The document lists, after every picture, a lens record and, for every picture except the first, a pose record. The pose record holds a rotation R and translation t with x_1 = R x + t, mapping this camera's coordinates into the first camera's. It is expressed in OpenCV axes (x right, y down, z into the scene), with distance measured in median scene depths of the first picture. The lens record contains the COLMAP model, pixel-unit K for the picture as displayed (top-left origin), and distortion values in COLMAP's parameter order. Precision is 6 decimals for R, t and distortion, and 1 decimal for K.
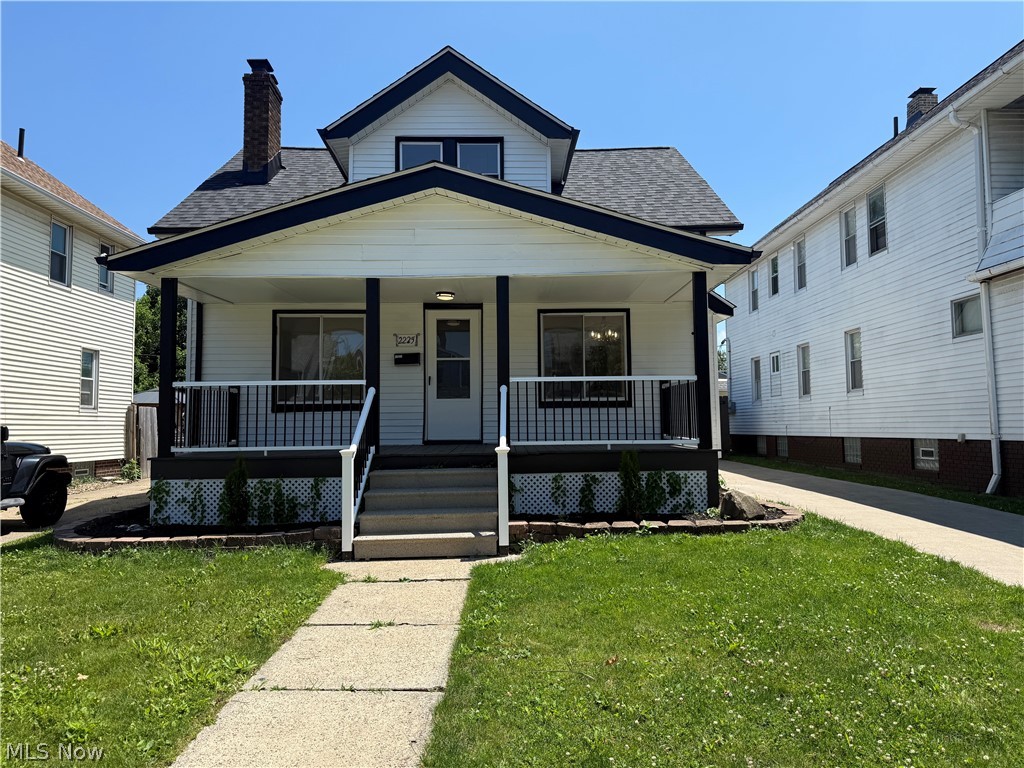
lens RADIAL K [[738.4, 0, 535.9], [0, 738.4, 383.0], [0, 0, 1]] dist [0.134224, -0.228964]
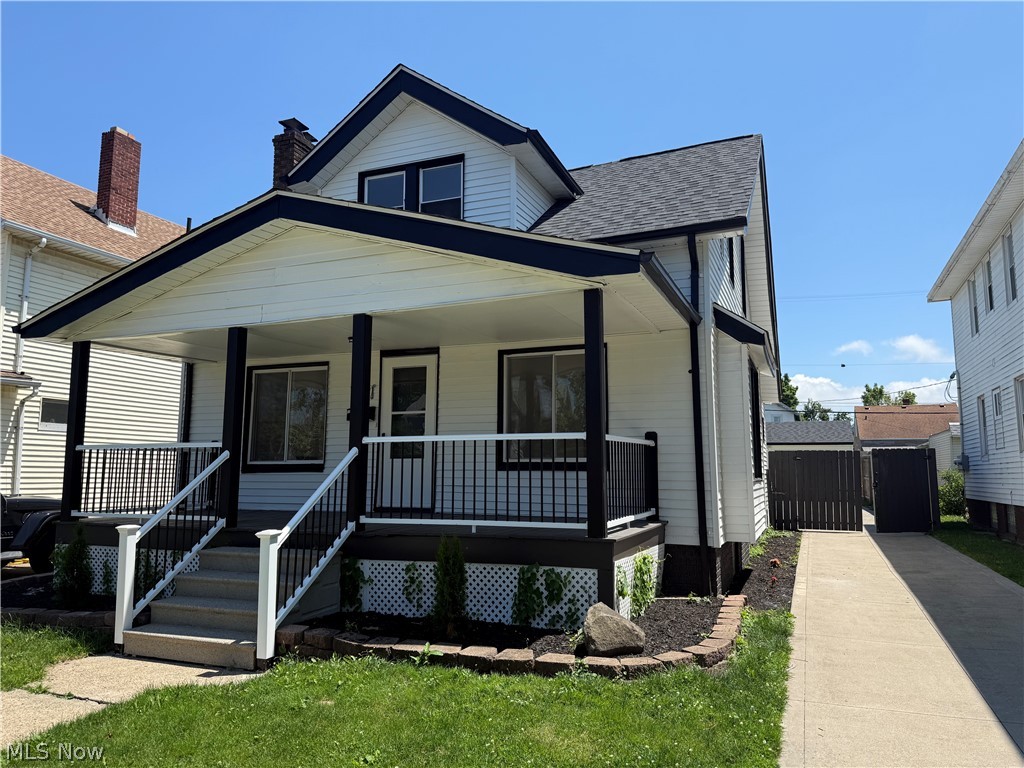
lens RADIAL K [[738.4, 0, 535.9], [0, 738.4, 383.0], [0, 0, 1]] dist [0.134224, -0.228964]
pose [[0.911214, -0.036426, -0.410320, 0.462300], [0.011960, 0.998002, -0.062037, -0.014008], [0.411760, 0.051622, 0.909829, 0.326217]]
